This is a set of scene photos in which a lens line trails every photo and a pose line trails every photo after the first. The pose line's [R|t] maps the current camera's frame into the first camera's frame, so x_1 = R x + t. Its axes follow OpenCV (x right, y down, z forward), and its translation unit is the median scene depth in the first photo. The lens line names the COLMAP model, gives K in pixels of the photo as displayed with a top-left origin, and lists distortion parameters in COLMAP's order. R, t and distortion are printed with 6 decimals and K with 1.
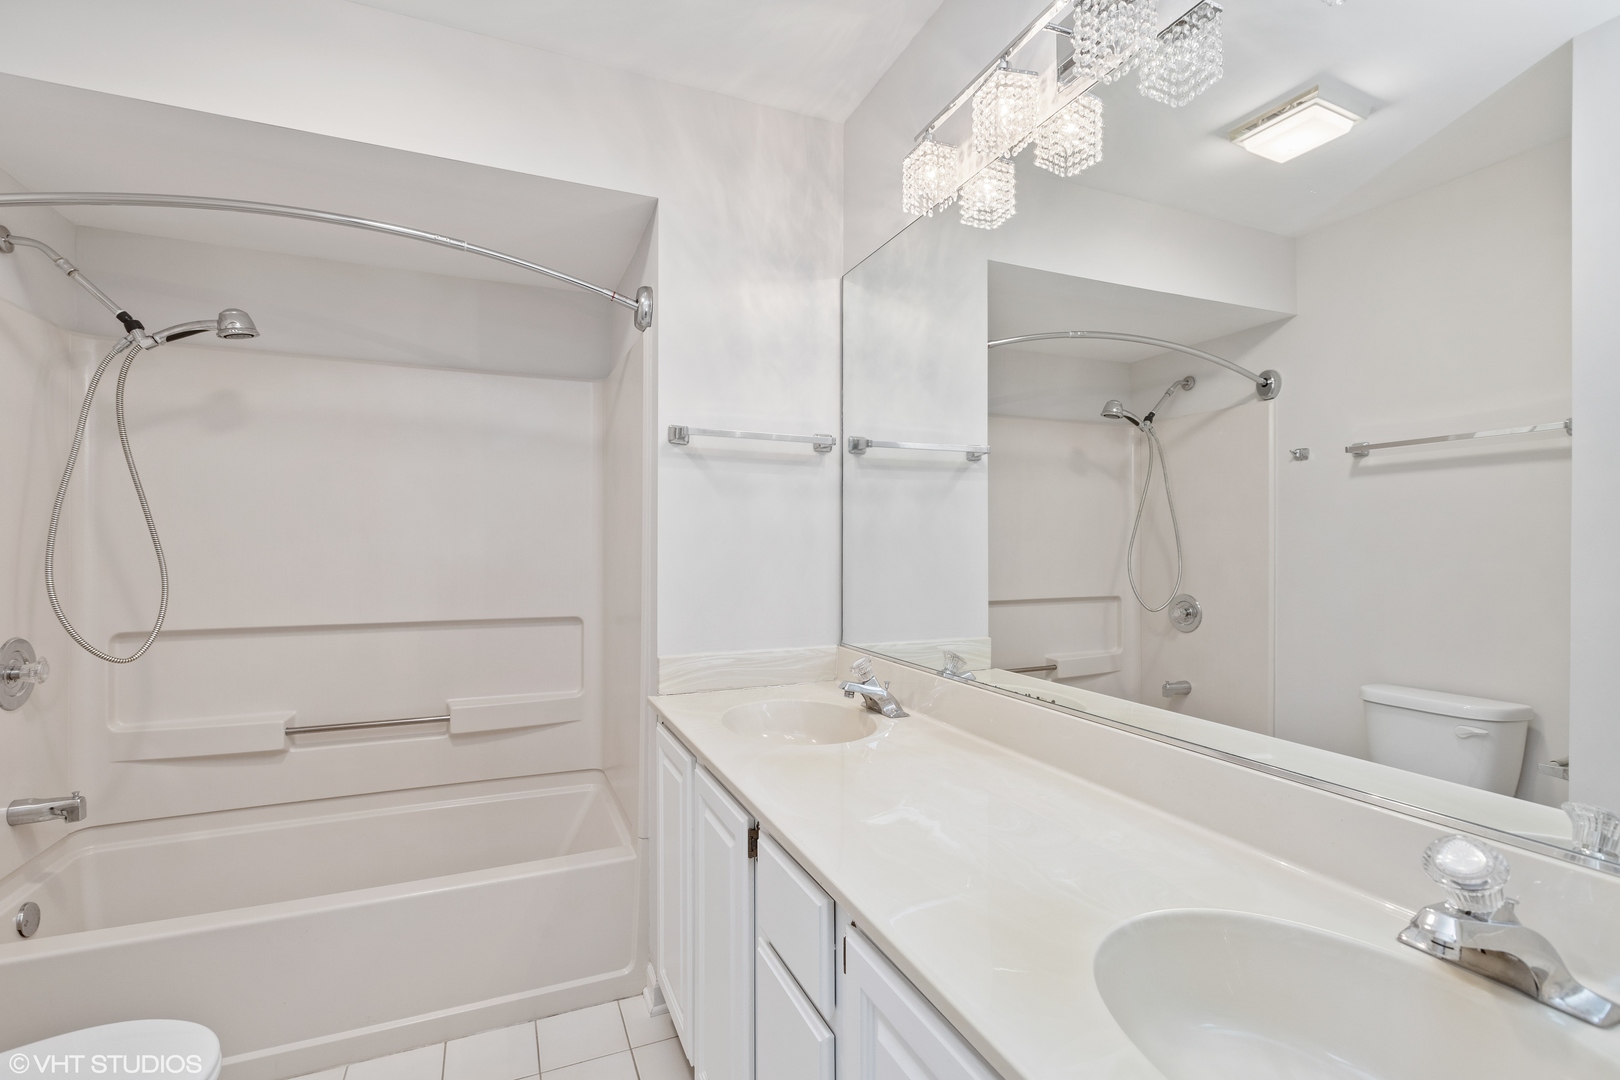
lens RADIAL K [[738.3, 0, 819.7], [0, 738.3, 540.5], [0, 0, 1]] dist [-0.010244, -0.000009]
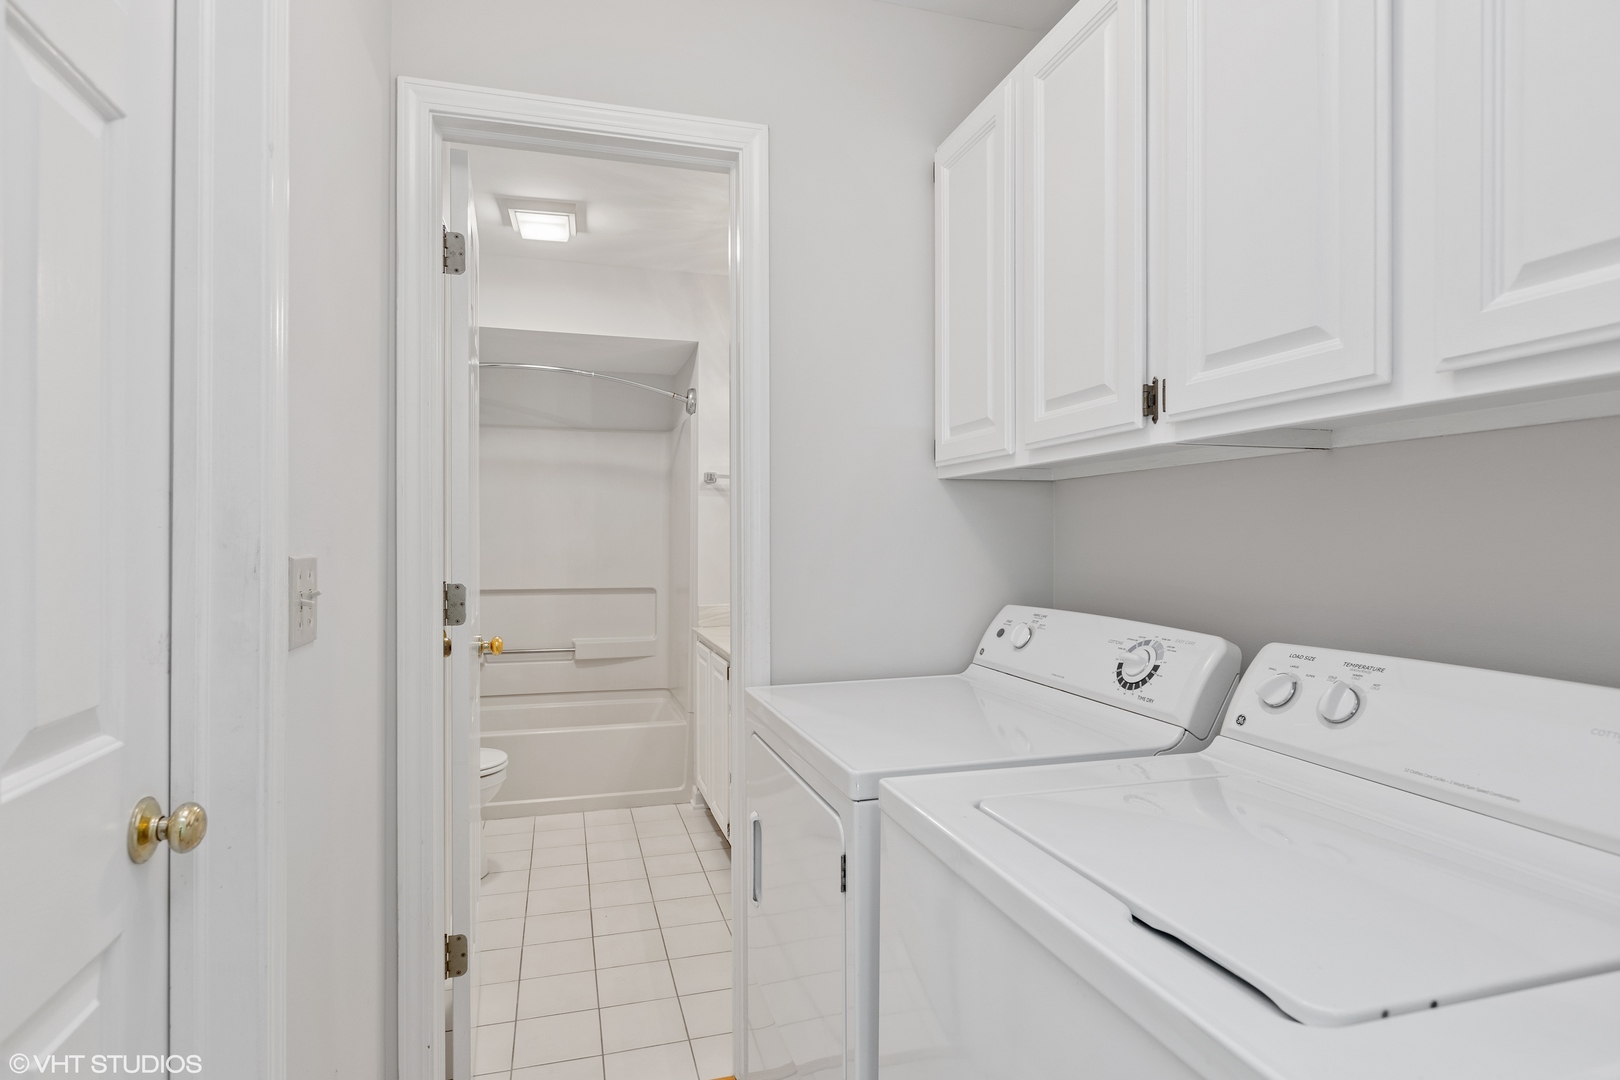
lens RADIAL K [[846.8, 0, 804.6], [0, 846.8, 540.6], [0, 0, 1]] dist [0.000917, -0.000143]
pose [[0.990587, 0.001779, -0.136875, 0.273760], [-0.000419, 0.999950, 0.009971, -0.014496], [0.136886, -0.009819, 0.990538, -0.853247]]
